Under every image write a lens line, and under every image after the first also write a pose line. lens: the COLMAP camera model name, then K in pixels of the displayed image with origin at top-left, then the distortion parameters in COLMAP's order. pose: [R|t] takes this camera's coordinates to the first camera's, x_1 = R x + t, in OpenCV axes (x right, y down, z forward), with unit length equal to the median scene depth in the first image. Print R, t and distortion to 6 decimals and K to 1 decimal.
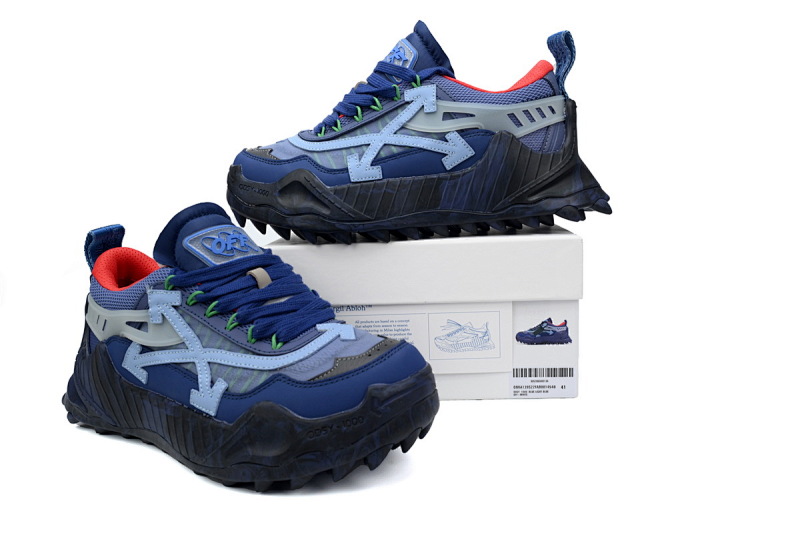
lens RADIAL K [[587.2, 0, 404.5], [0, 587.2, 272.0], [0, 0, 1]] dist [0.000898, 0.003909]
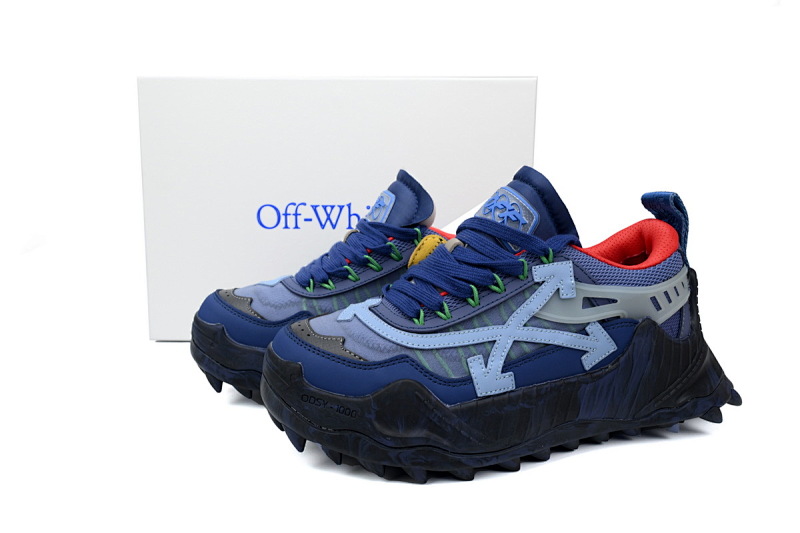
lens RADIAL K [[587.2, 0, 400.9], [0, 587.2, 265.8], [0, 0, 1]] dist [0.000898, 0.003909]
pose [[0.957671, -0.000924, 0.287864, -0.386544], [0.010797, 0.999407, -0.032711, -0.289598], [-0.287663, 0.034434, 0.957113, 0.321000]]
